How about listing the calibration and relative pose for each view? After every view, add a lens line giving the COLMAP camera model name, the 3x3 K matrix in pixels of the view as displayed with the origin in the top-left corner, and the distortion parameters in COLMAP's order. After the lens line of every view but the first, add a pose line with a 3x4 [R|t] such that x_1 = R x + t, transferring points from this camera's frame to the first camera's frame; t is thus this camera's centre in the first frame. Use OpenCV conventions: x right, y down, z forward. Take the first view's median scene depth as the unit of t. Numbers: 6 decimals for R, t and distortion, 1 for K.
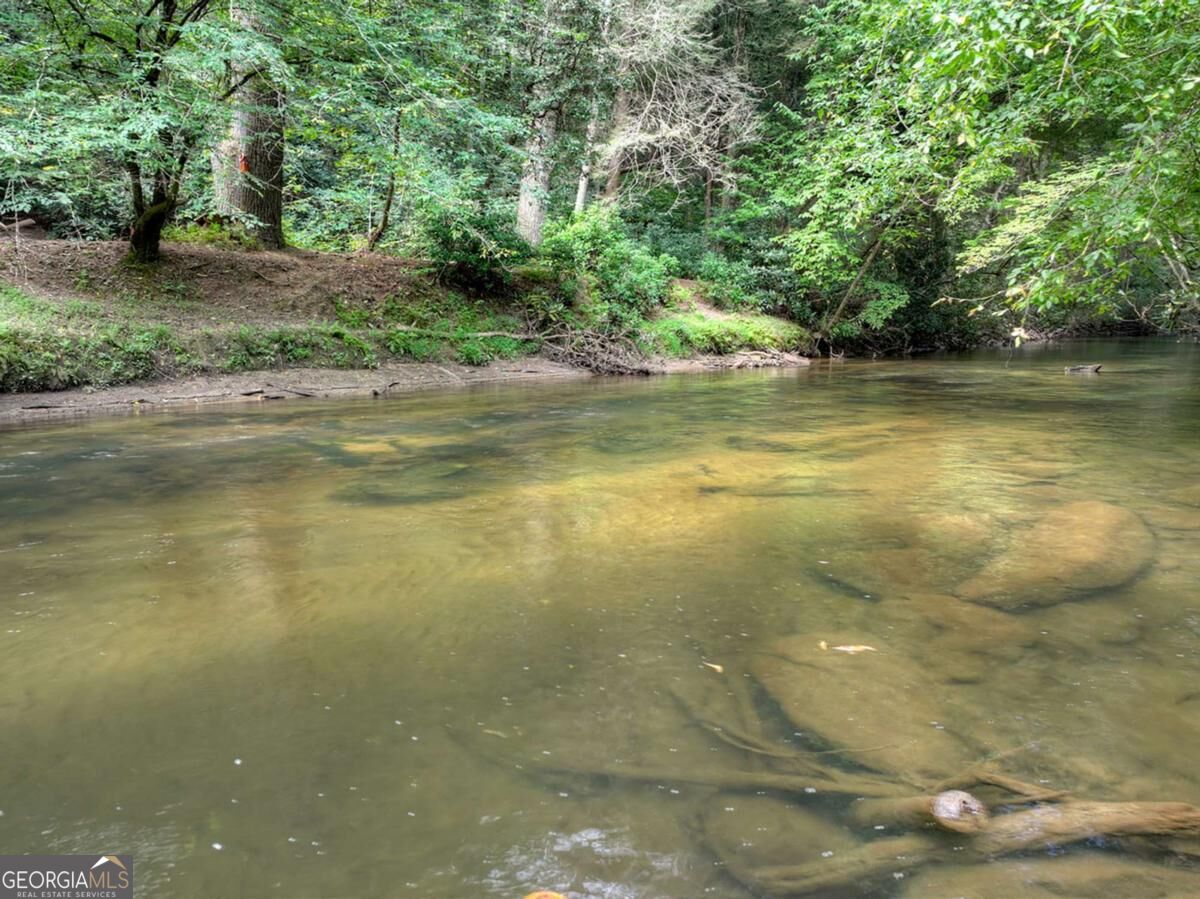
lens RADIAL K [[843.2, 0, 599.1], [0, 843.2, 445.4], [0, 0, 1]] dist [0.007842, 0.004640]
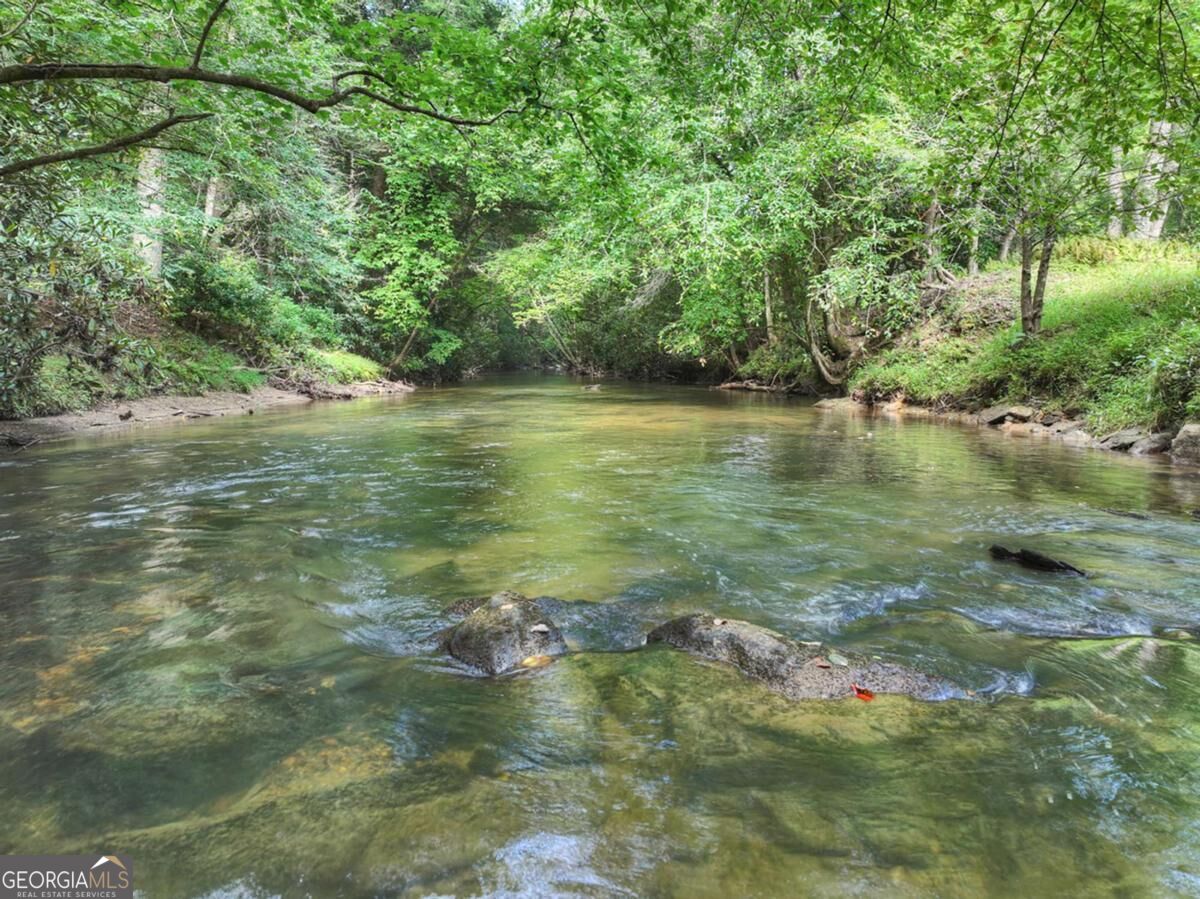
lens RADIAL K [[843.2, 0, 598.6], [0, 843.2, 449.5], [0, 0, 1]] dist [0.007842, 0.004640]
pose [[0.757078, -0.070798, 0.649477, -0.370986], [0.097770, 0.995194, -0.005484, 0.029119], [-0.645968, 0.067651, 0.760361, -0.172704]]
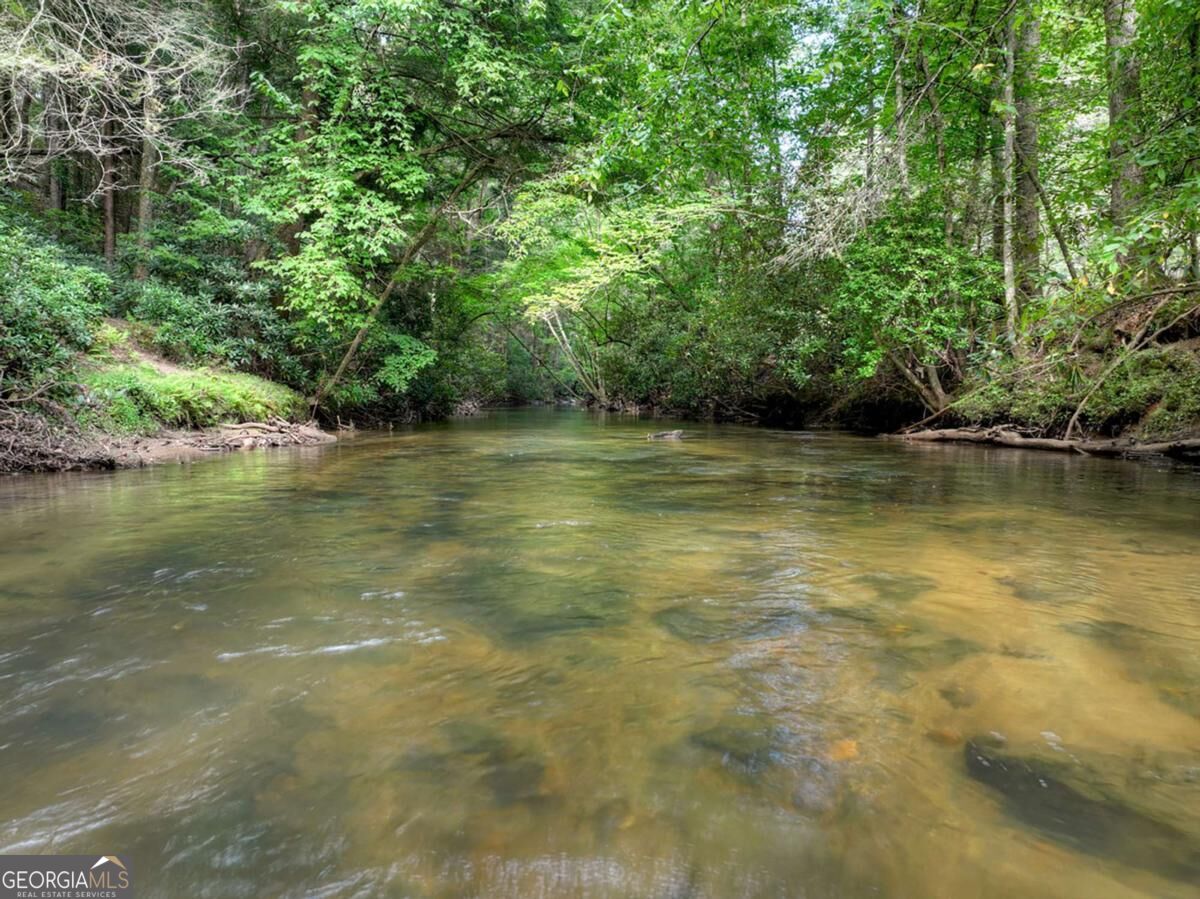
lens RADIAL K [[843.2, 0, 599.6], [0, 843.2, 446.2], [0, 0, 1]] dist [0.007842, 0.004640]
pose [[0.763916, -0.035712, 0.644327, -0.035031], [0.090237, 0.994569, -0.051861, -0.032183], [-0.638976, 0.097759, 0.762990, 0.302378]]
